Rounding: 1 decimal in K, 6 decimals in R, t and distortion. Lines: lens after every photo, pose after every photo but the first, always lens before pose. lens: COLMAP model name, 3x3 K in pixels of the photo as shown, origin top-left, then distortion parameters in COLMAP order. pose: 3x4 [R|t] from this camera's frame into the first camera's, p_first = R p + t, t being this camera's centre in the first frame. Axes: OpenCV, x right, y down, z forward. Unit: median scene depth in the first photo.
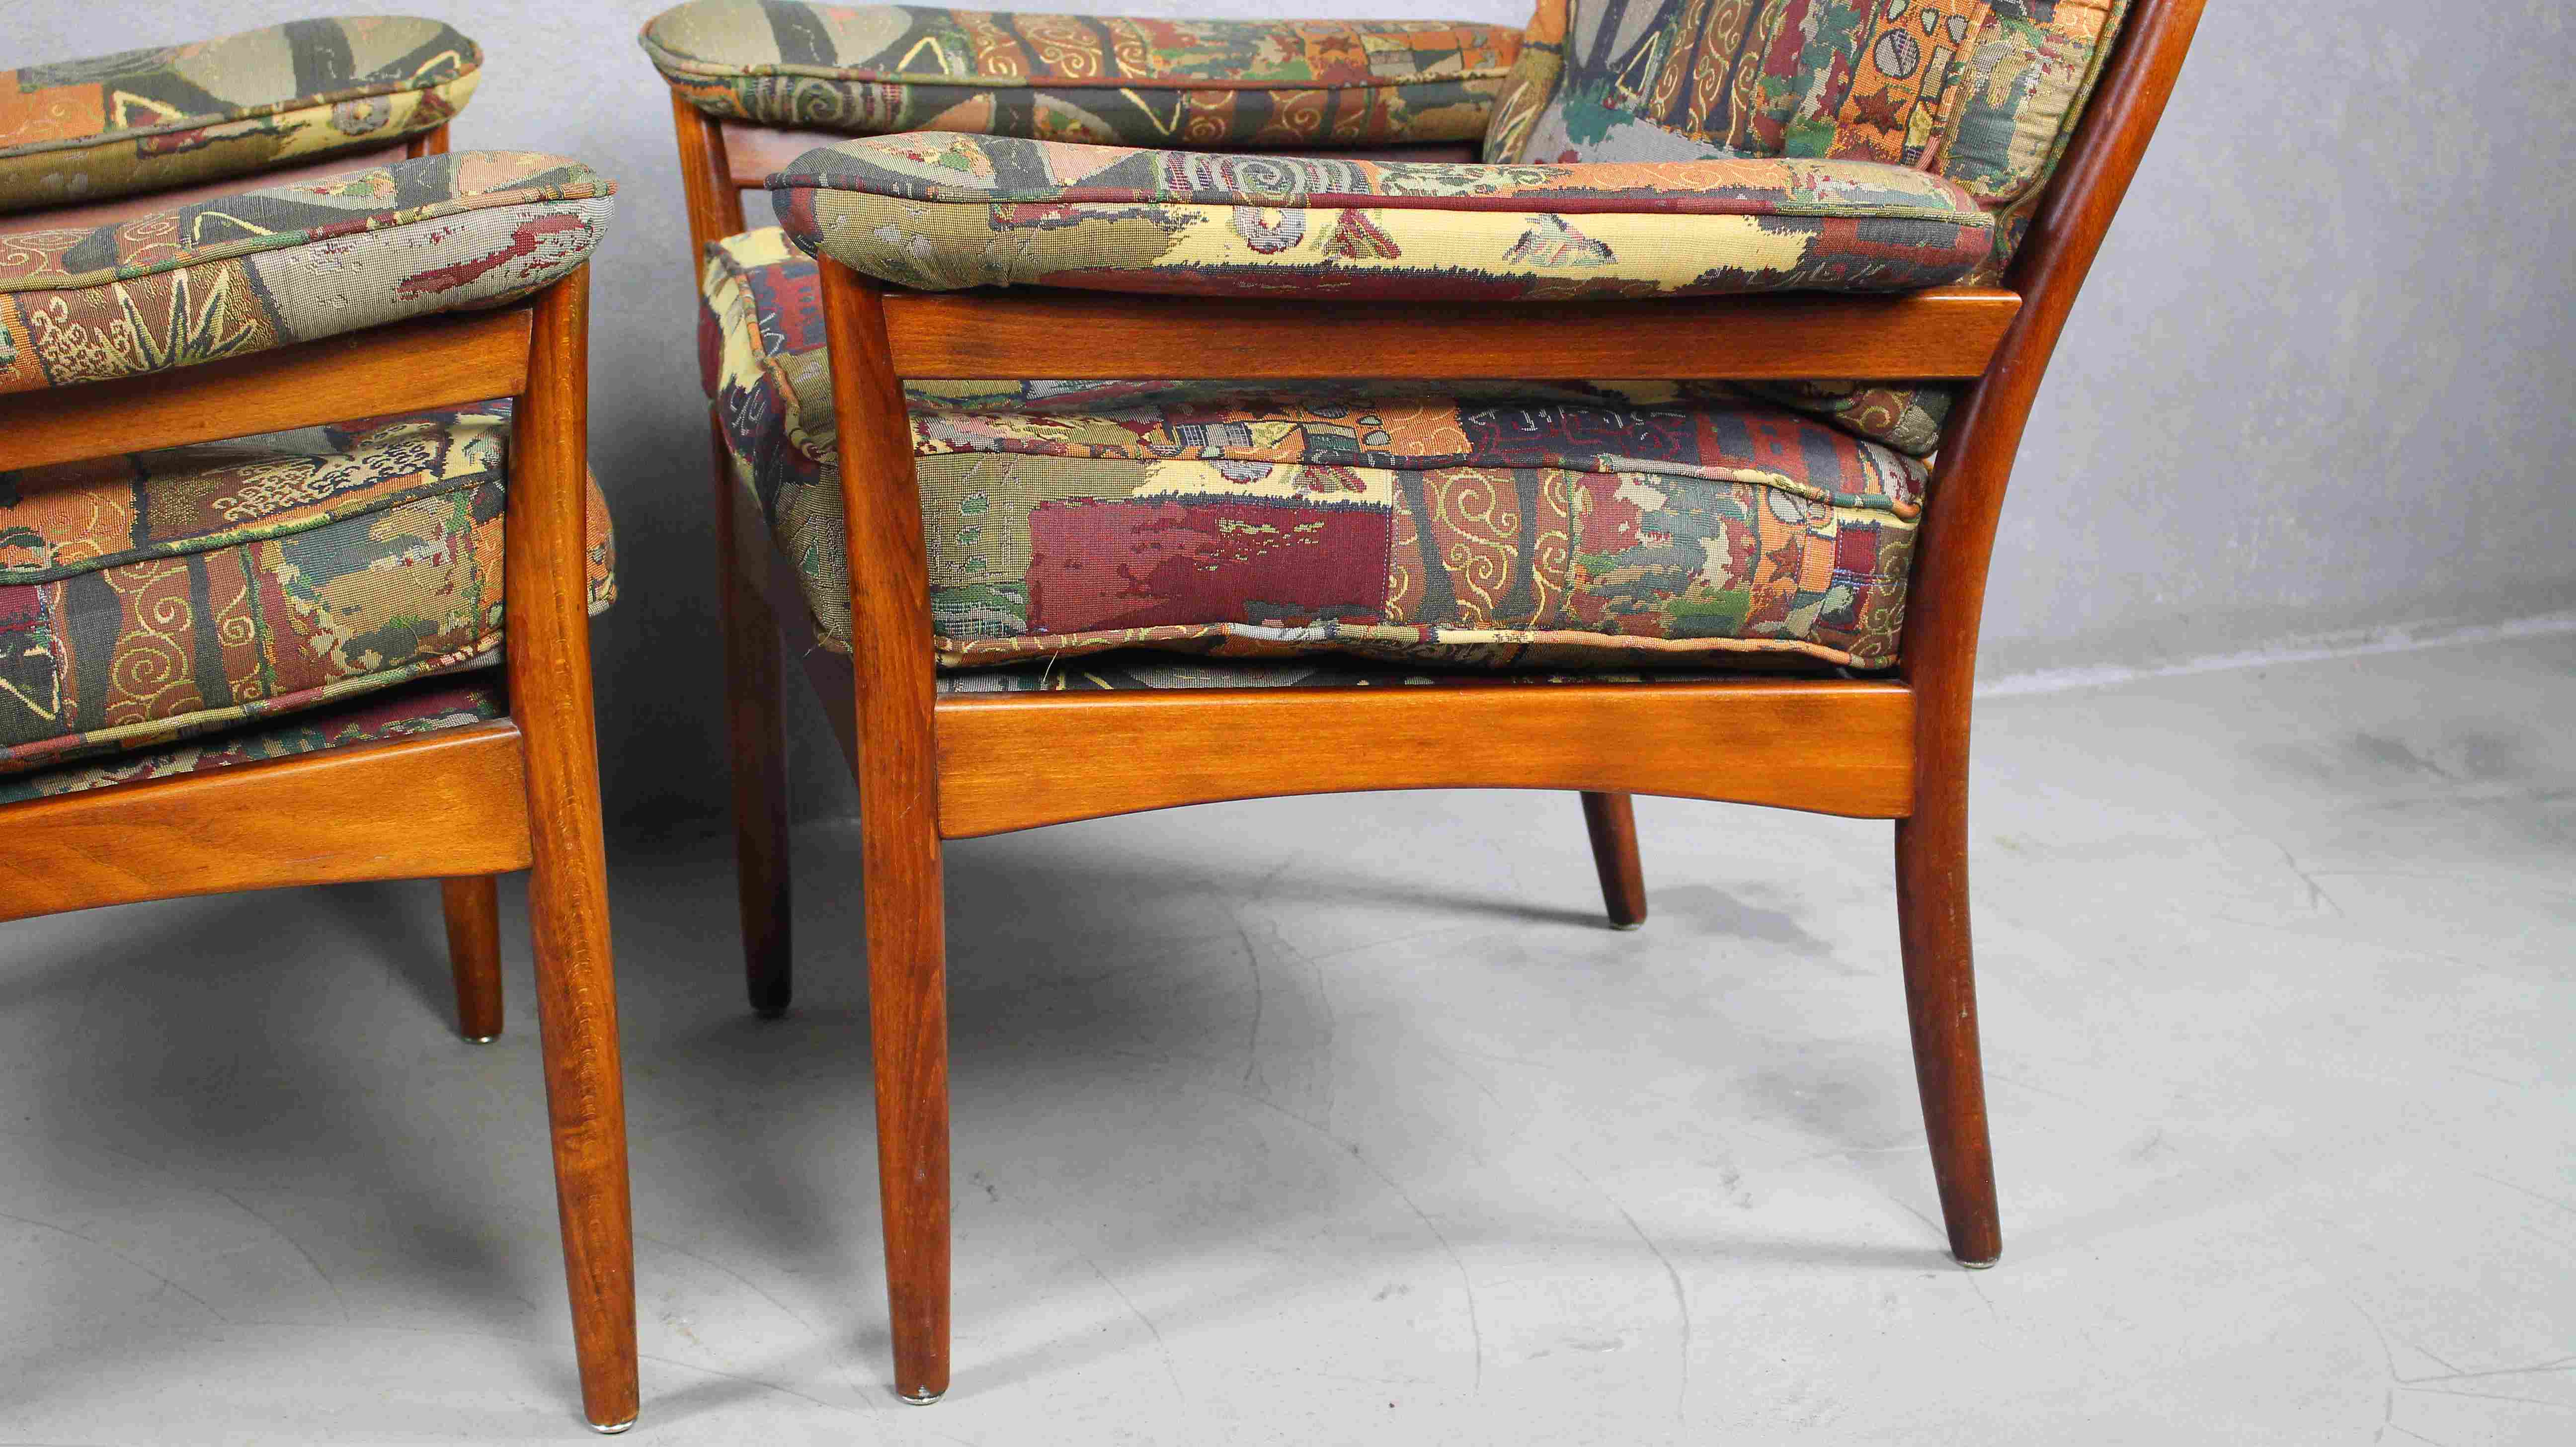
lens RADIAL K [[4127.6, 0, 1306.6], [0, 4127.6, 716.7], [0, 0, 1]] dist [-0.042050, 0.126827]
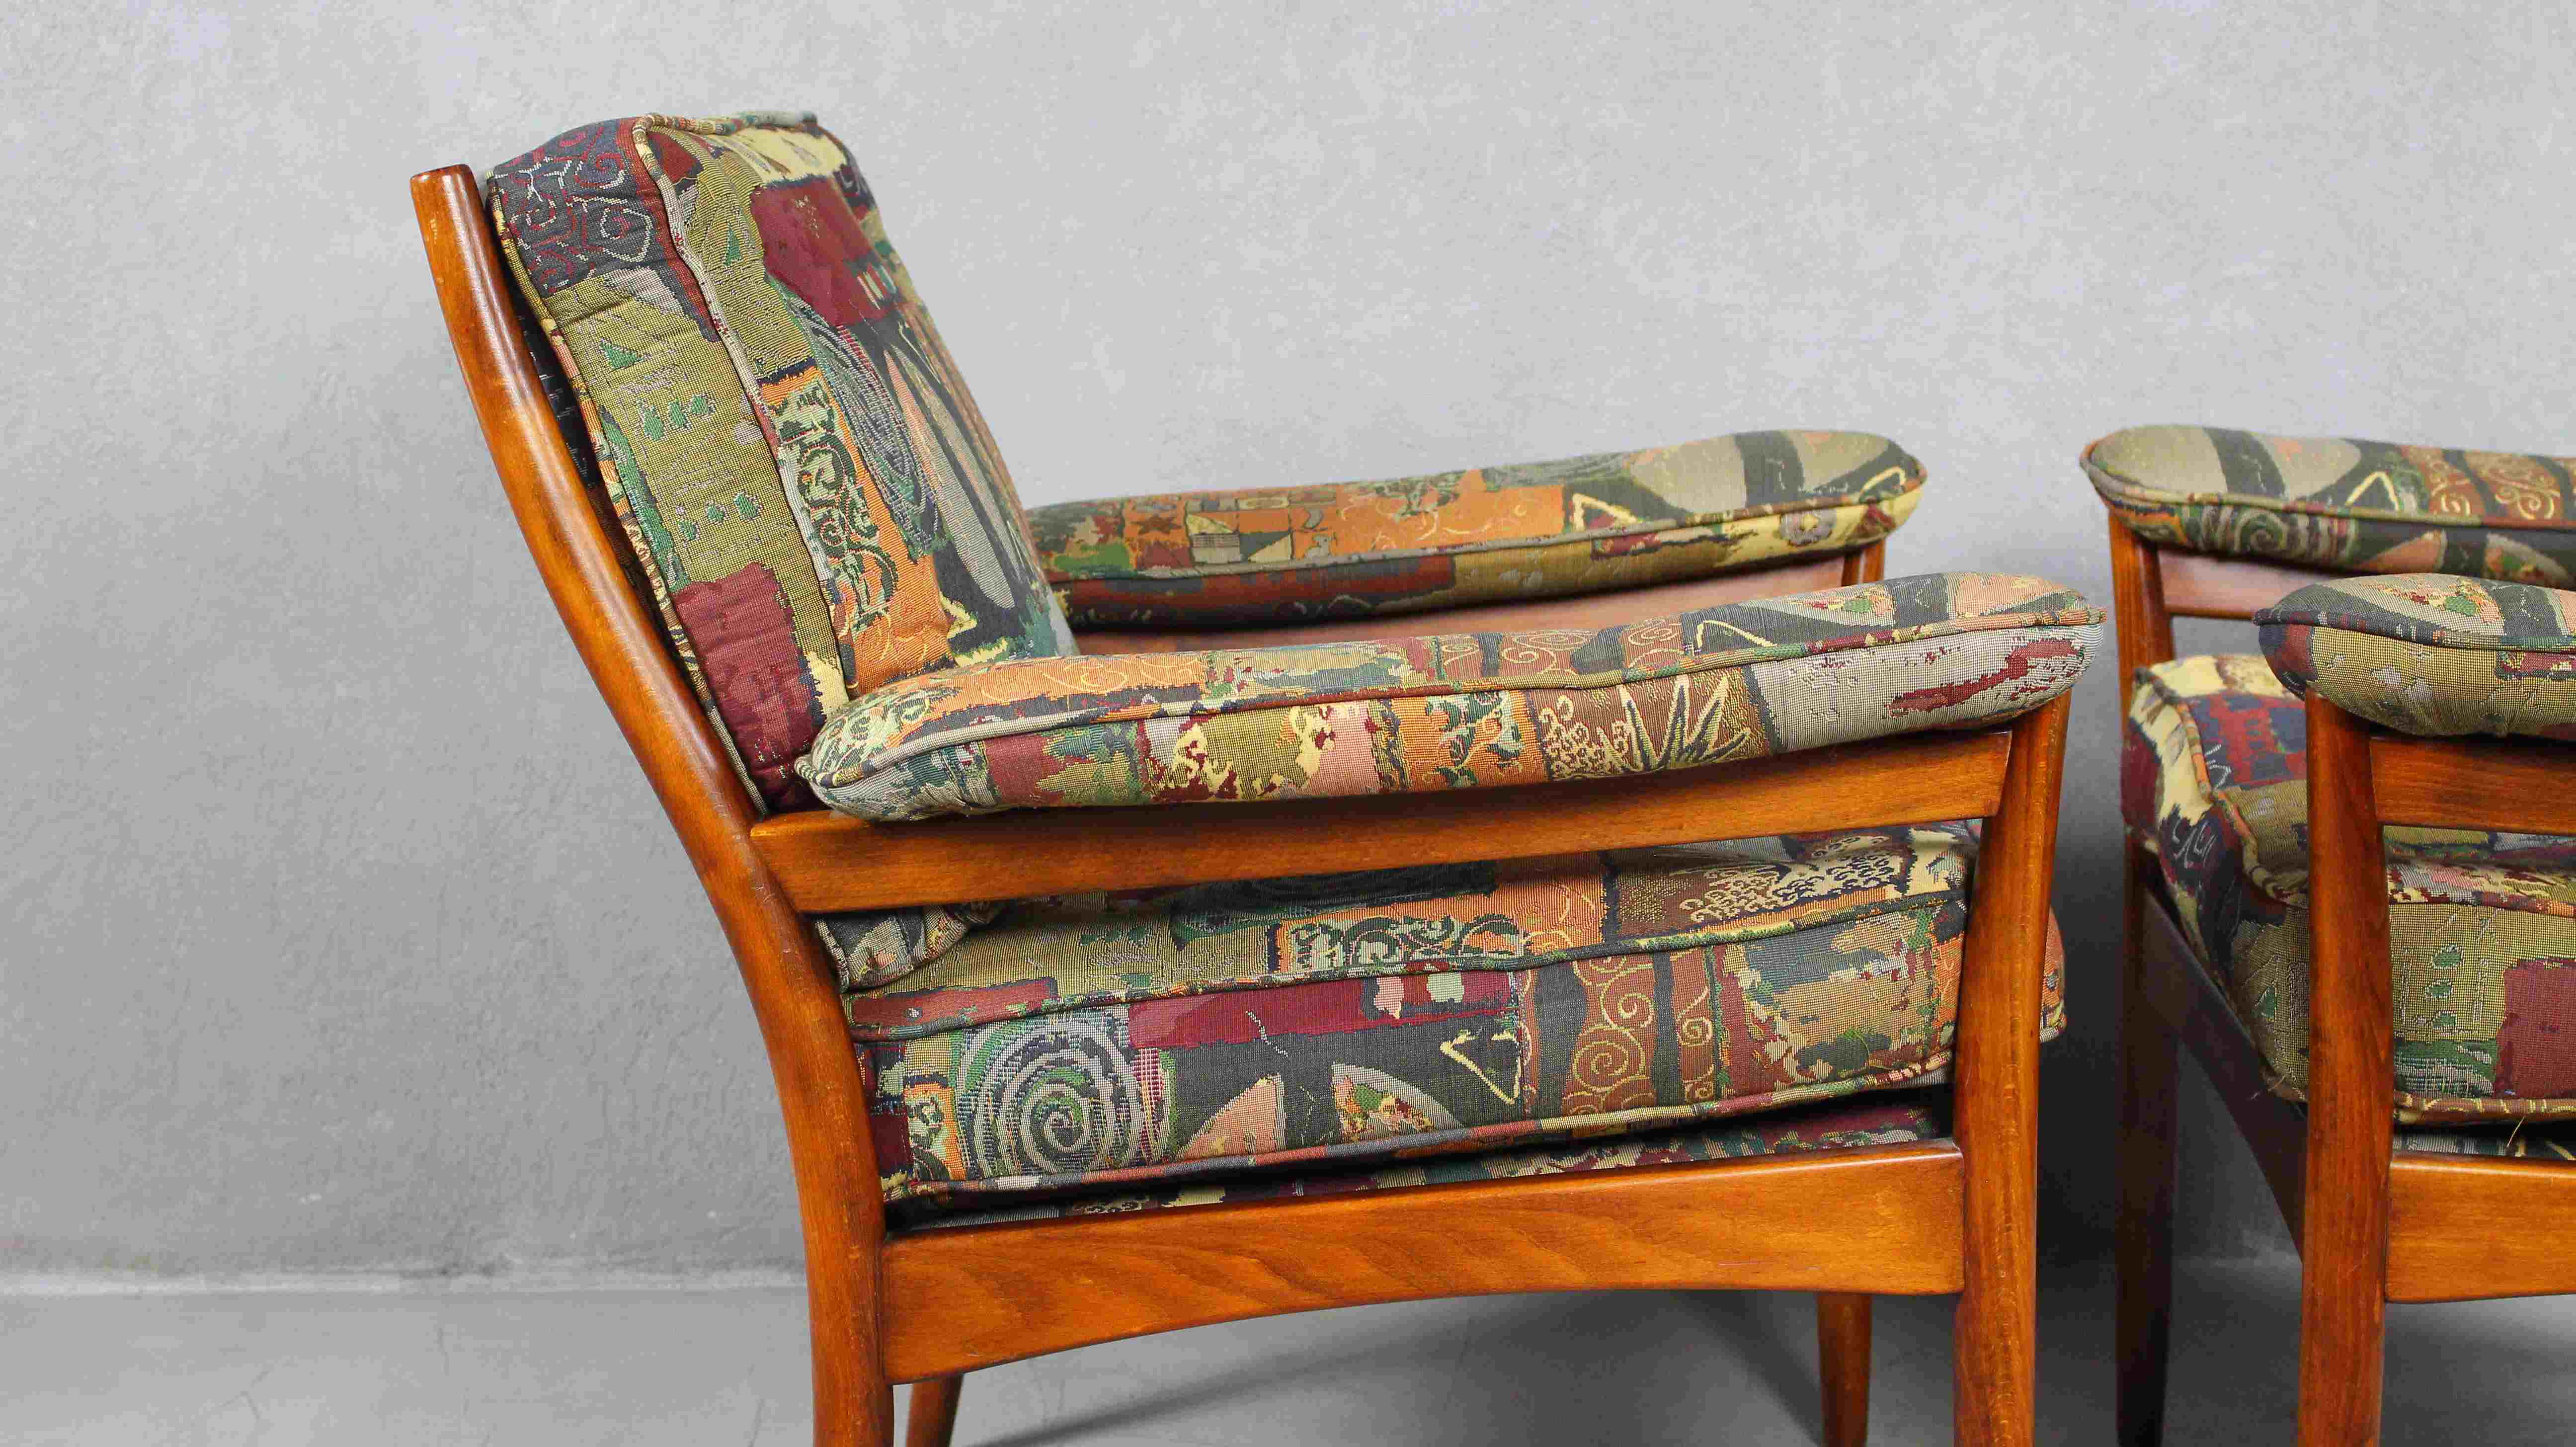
lens RADIAL K [[4127.6, 0, 1306.6], [0, 4127.6, 716.7], [0, 0, 1]] dist [-0.042050, 0.126827]
pose [[0.953957, 0.054516, -0.294949, -0.053222], [-0.082943, 0.992945, -0.084735, -0.003586], [0.288249, 0.105297, 0.951748, 0.000331]]
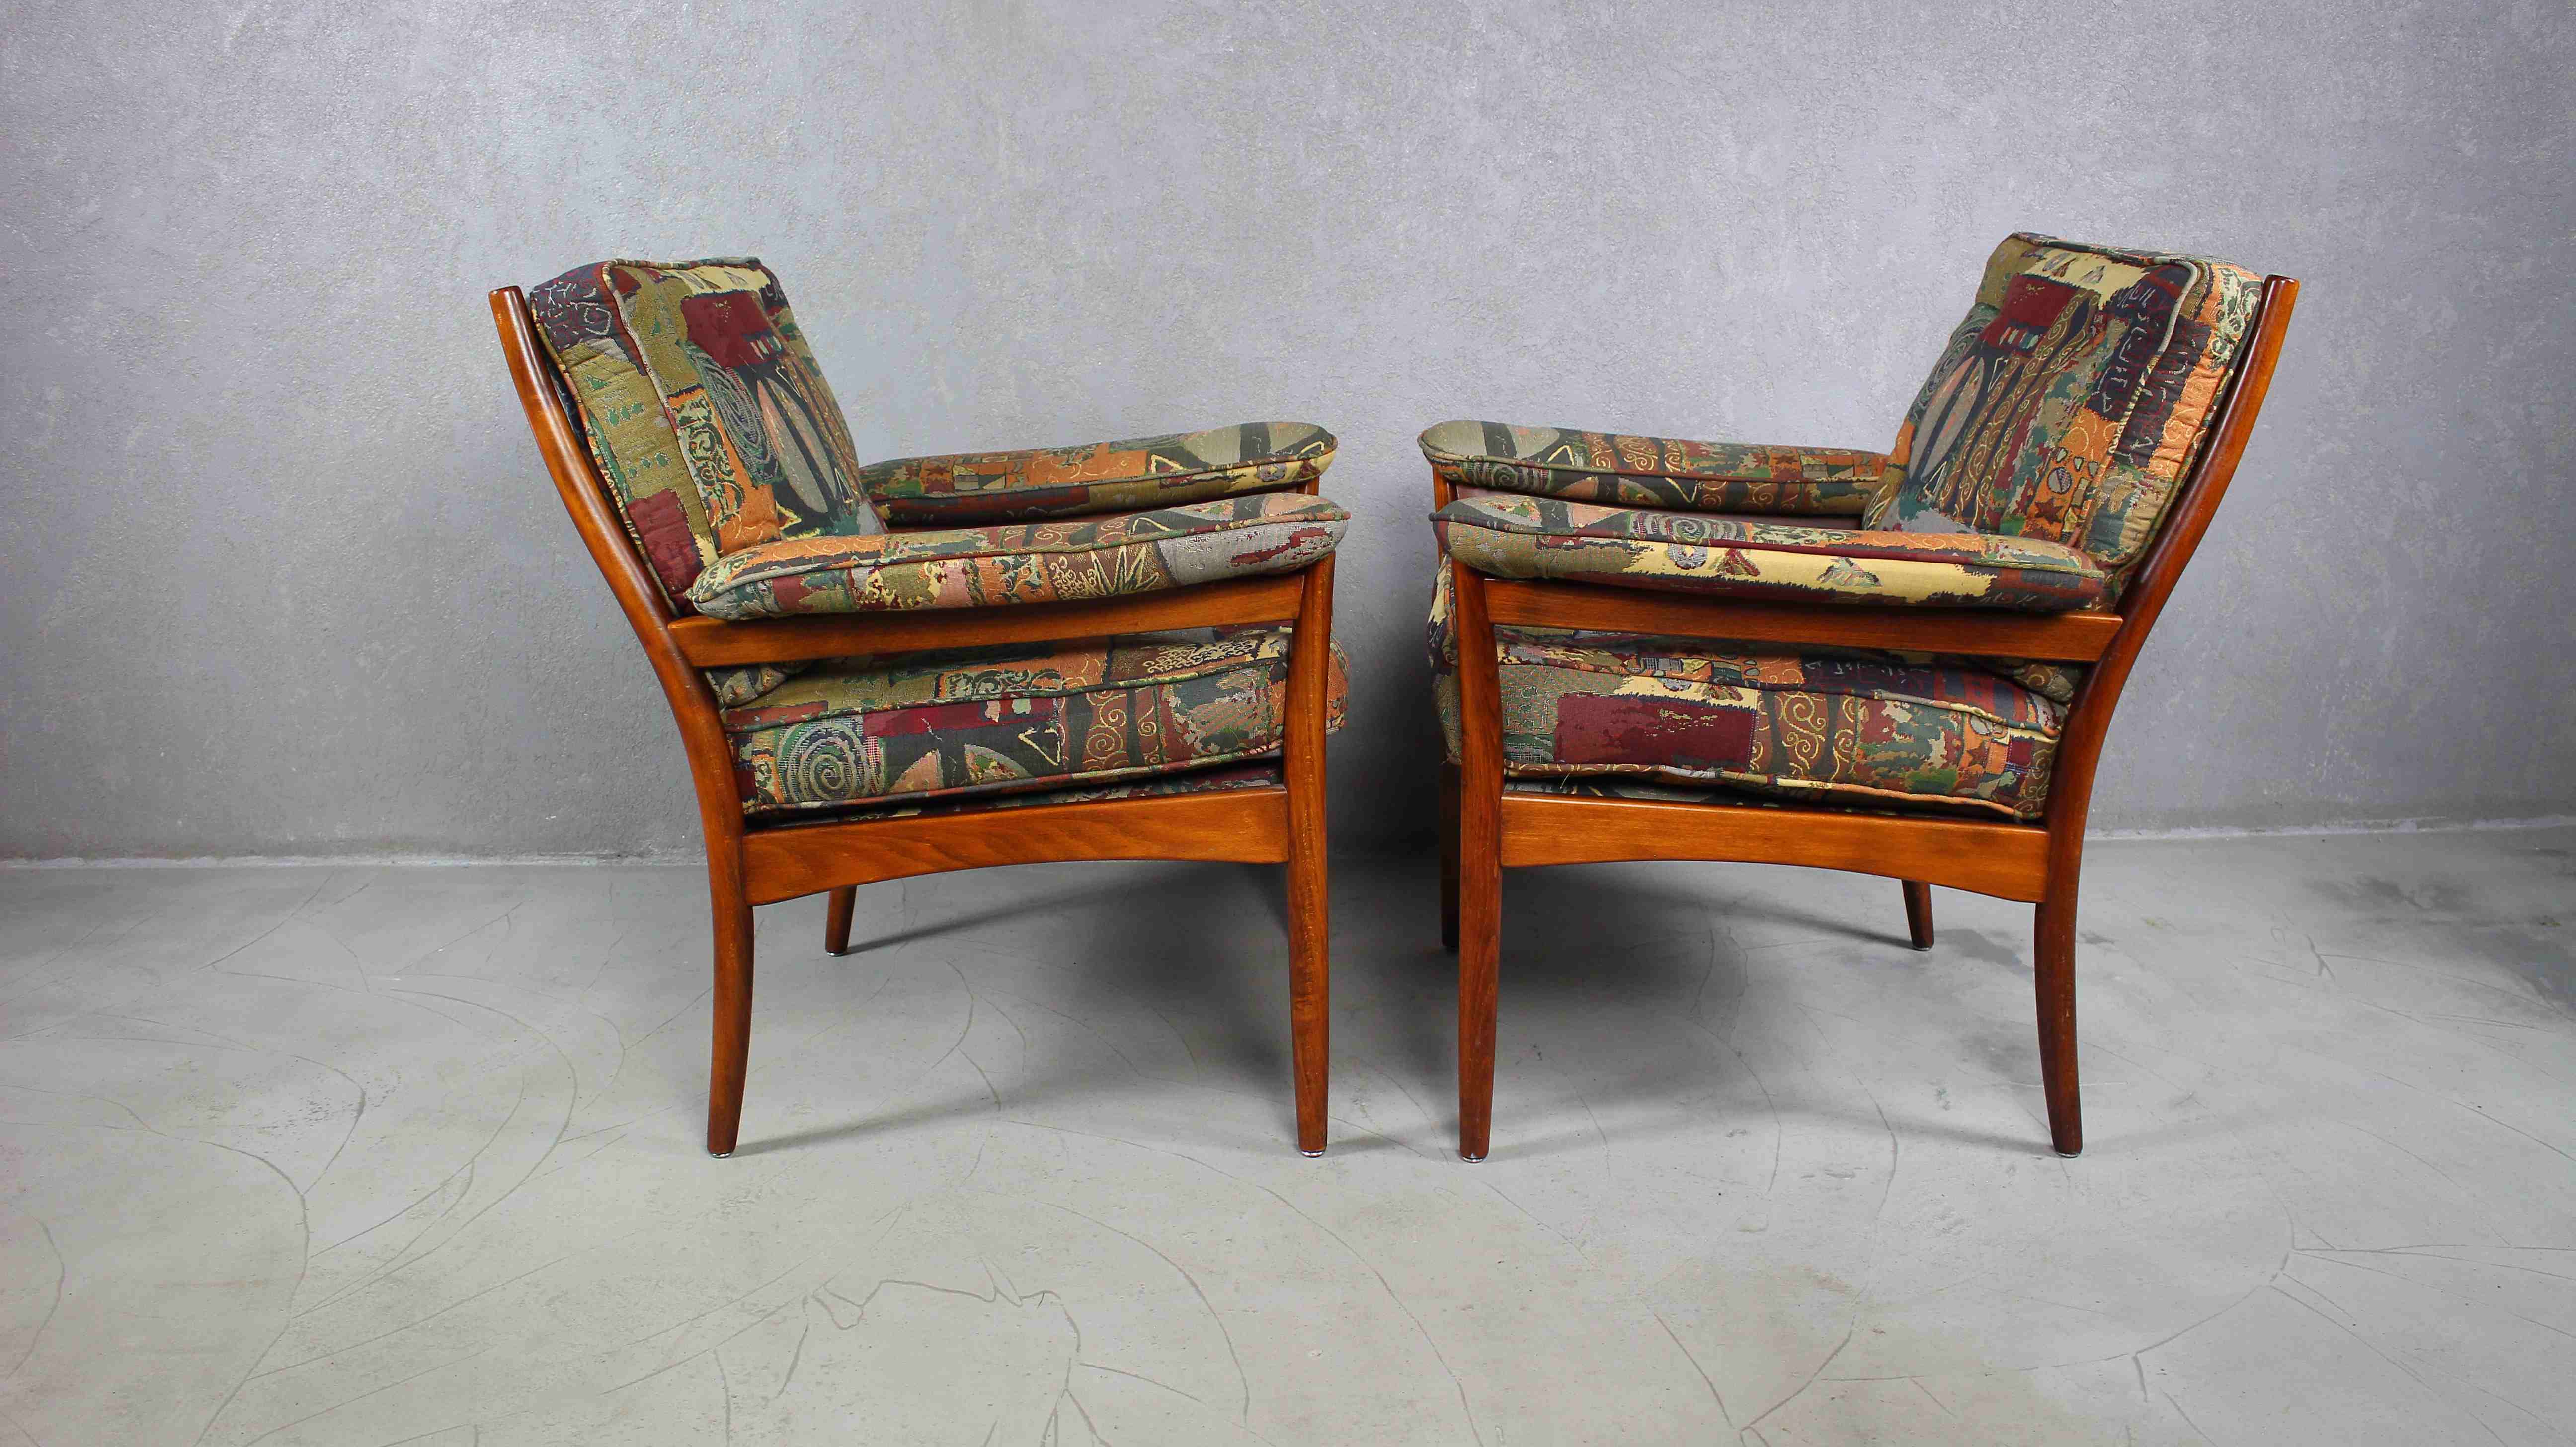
lens RADIAL K [[2173.6, 0, 1301.5], [0, 2173.6, 712.4], [0, 0, 1]] dist [-0.144570, 0.115116]
pose [[0.959469, 0.074637, -0.271750, 0.089018], [-0.084628, 0.996094, -0.025214, -0.008016], [0.268806, 0.047190, 0.962038, 0.014567]]
